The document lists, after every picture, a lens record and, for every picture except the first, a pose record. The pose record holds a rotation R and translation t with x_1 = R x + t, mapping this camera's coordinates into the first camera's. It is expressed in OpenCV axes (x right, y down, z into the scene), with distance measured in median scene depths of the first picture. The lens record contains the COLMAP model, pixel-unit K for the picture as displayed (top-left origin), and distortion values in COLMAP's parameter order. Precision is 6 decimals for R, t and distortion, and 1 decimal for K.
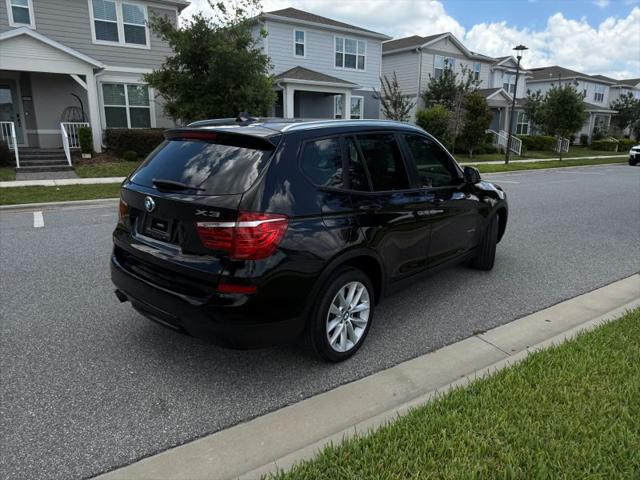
lens RADIAL K [[436.9, 0, 320.0], [0, 436.9, 240.0], [0, 0, 1]] dist [-0.000589, 0.002392]
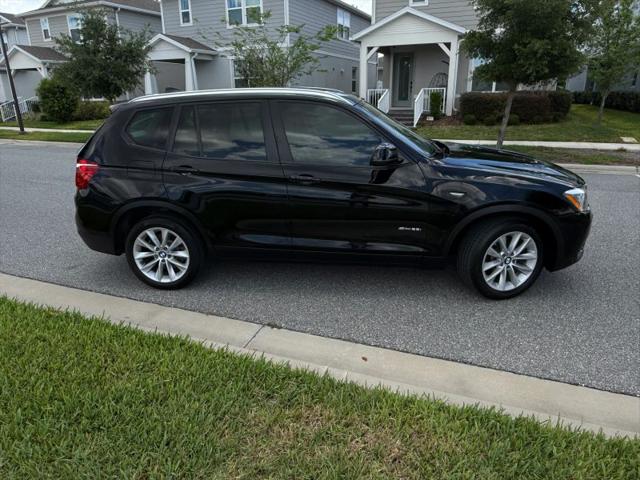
lens RADIAL K [[436.9, 0, 320.0], [0, 436.9, 240.0], [0, 0, 1]] dist [-0.000589, 0.002392]
pose [[0.574539, 0.241685, -0.781980, 0.184336], [-0.178970, 0.969385, 0.168112, -0.021795], [0.798670, 0.043365, 0.600204, 0.090336]]
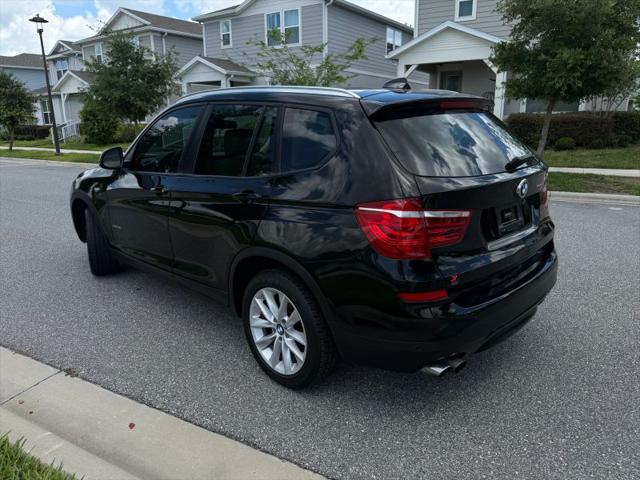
lens RADIAL K [[468.7, 0, 320.0], [0, 468.7, 240.0], [0, 0, 1]] dist [0.007586, -0.009435]
pose [[0.451535, 0.204527, -0.868496, 0.204268], [-0.197741, 0.972107, 0.126120, -0.032186], [0.870066, 0.114790, 0.479384, 0.164119]]
